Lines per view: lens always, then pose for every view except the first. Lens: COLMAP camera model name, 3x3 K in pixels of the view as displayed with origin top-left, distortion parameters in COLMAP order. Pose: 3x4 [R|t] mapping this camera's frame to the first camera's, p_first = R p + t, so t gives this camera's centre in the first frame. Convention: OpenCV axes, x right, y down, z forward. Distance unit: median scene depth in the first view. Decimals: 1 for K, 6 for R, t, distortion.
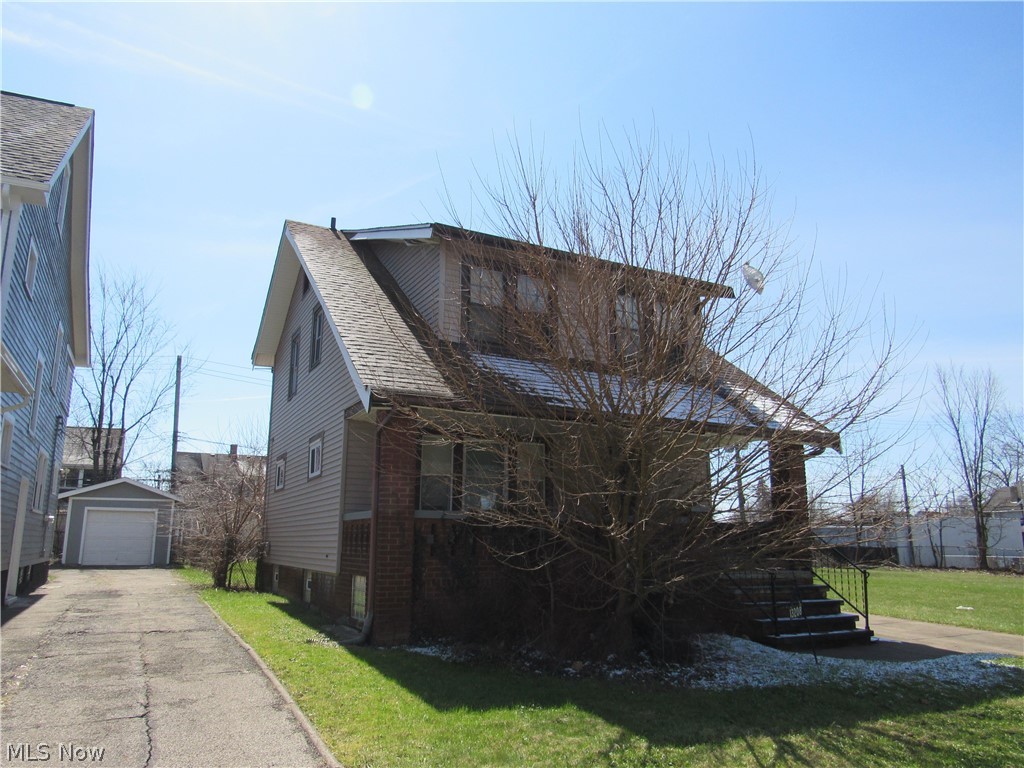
lens RADIAL K [[736.7, 0, 514.1], [0, 736.7, 384.3], [0, 0, 1]] dist [-0.023692, -0.009205]
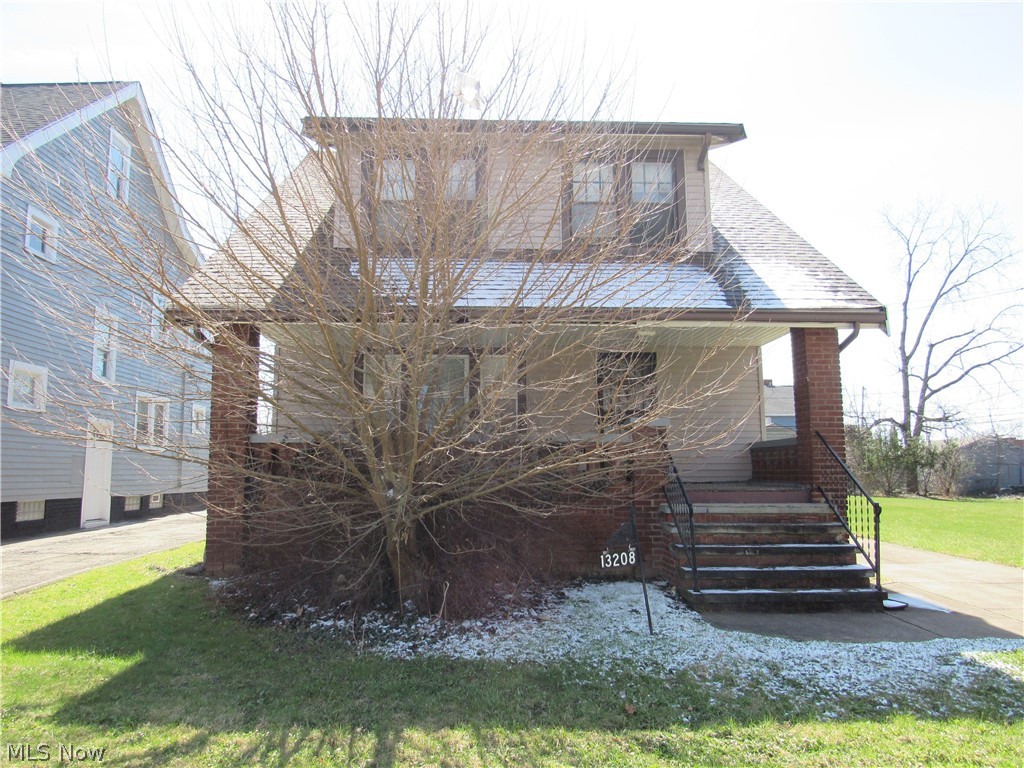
lens RADIAL K [[736.7, 0, 514.1], [0, 736.7, 384.3], [0, 0, 1]] dist [-0.023692, -0.009205]
pose [[0.899734, -0.060760, -0.432189, 0.471324], [0.103543, 0.991707, 0.076136, 0.058699], [0.423979, -0.113253, 0.898563, 0.260628]]
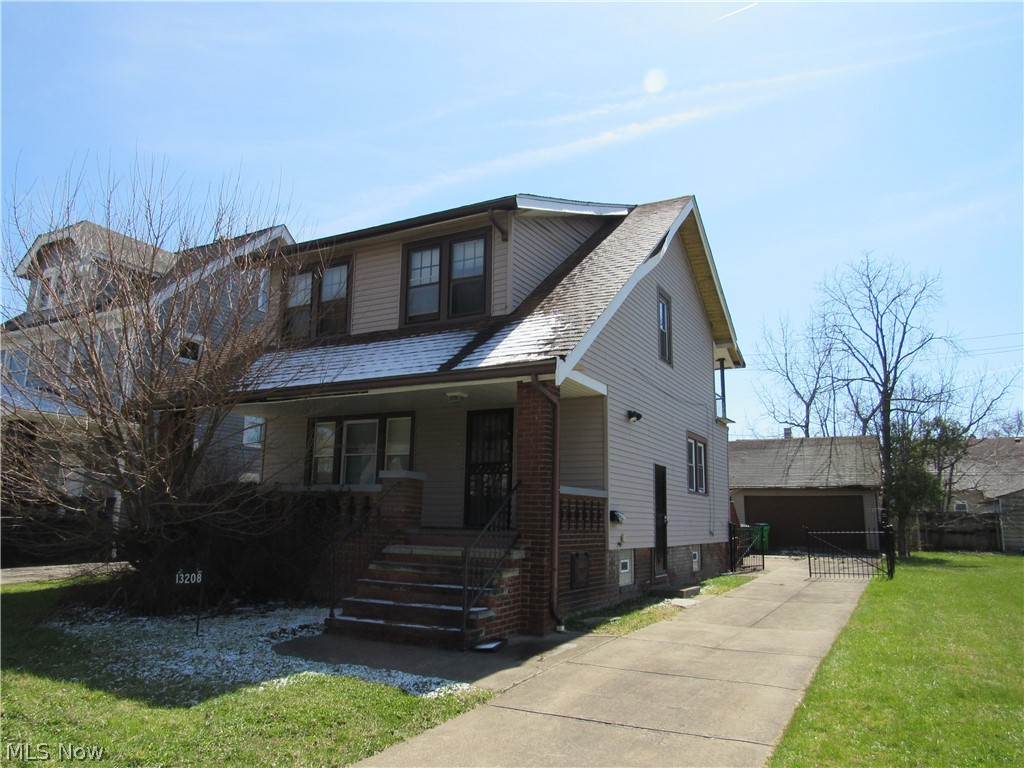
lens RADIAL K [[736.7, 0, 514.1], [0, 736.7, 384.3], [0, 0, 1]] dist [-0.023692, -0.009205]
pose [[0.531968, -0.151265, -0.833144, 1.132158], [0.177510, 0.981974, -0.064945, 0.150177], [0.827950, -0.113343, 0.549229, 0.657794]]
